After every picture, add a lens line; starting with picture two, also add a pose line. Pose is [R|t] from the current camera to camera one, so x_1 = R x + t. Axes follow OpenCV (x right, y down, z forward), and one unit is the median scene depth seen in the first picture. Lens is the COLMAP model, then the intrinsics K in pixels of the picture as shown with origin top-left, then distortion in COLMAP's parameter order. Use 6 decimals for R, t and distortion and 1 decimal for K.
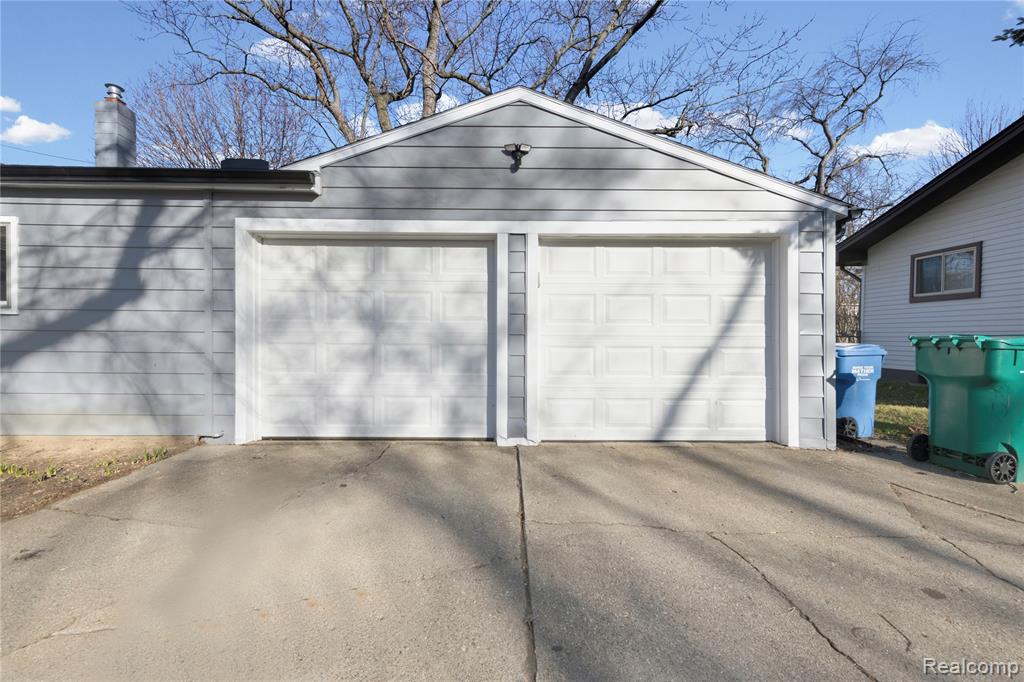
lens RADIAL K [[406.9, 0, 511.0], [0, 406.9, 345.8], [0, 0, 1]] dist [0.011936, -0.000297]
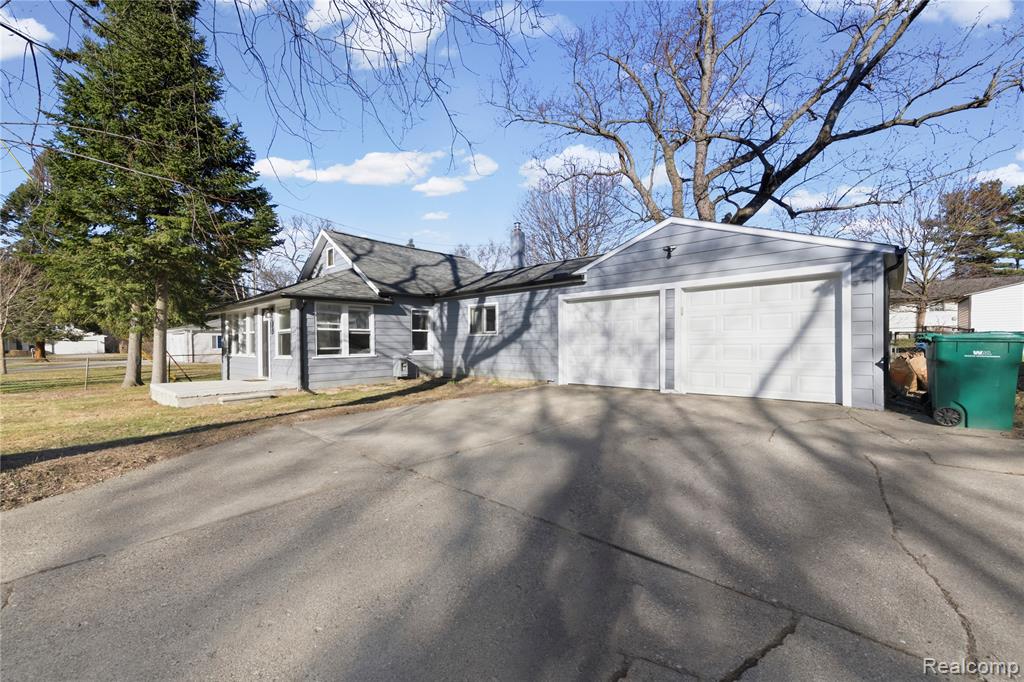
lens RADIAL K [[406.9, 0, 511.0], [0, 406.9, 345.8], [0, 0, 1]] dist [0.011936, -0.000297]
pose [[0.728528, -0.011434, -0.684921, 0.808067], [-0.000949, 0.999843, -0.017700, 0.043279], [0.685016, 0.013545, 0.728402, -0.993103]]
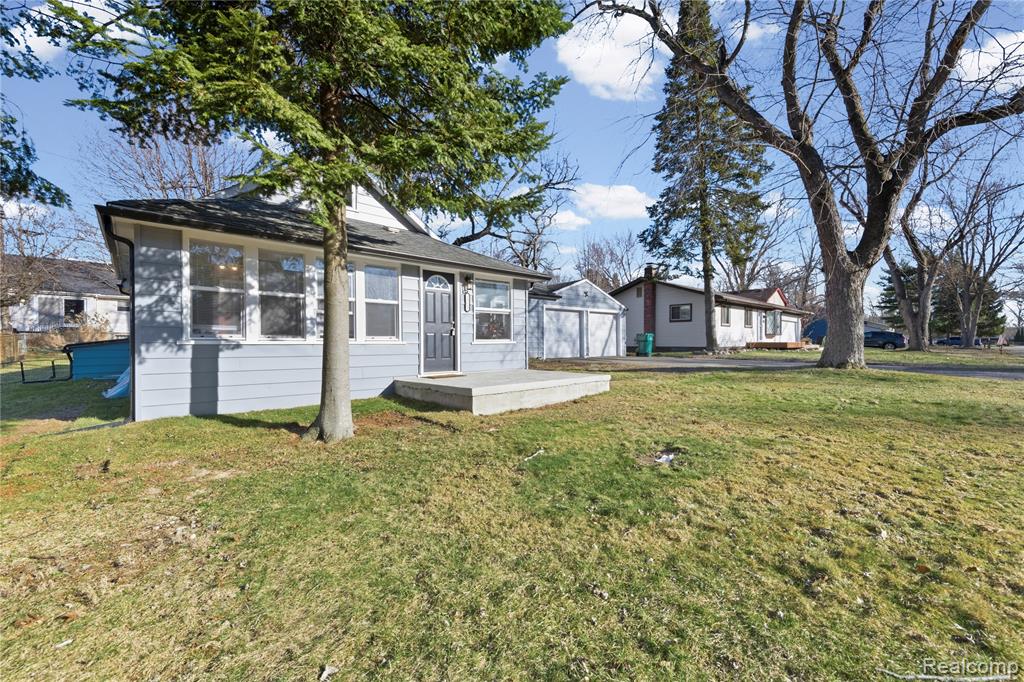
lens RADIAL K [[406.9, 0, 511.0], [0, 406.9, 345.8], [0, 0, 1]] dist [0.011936, -0.000297]
pose [[0.748661, -0.016213, 0.662755, -3.511781], [0.025074, 0.999678, -0.003868, 0.103388], [-0.662479, 0.019514, 0.748827, -1.765040]]
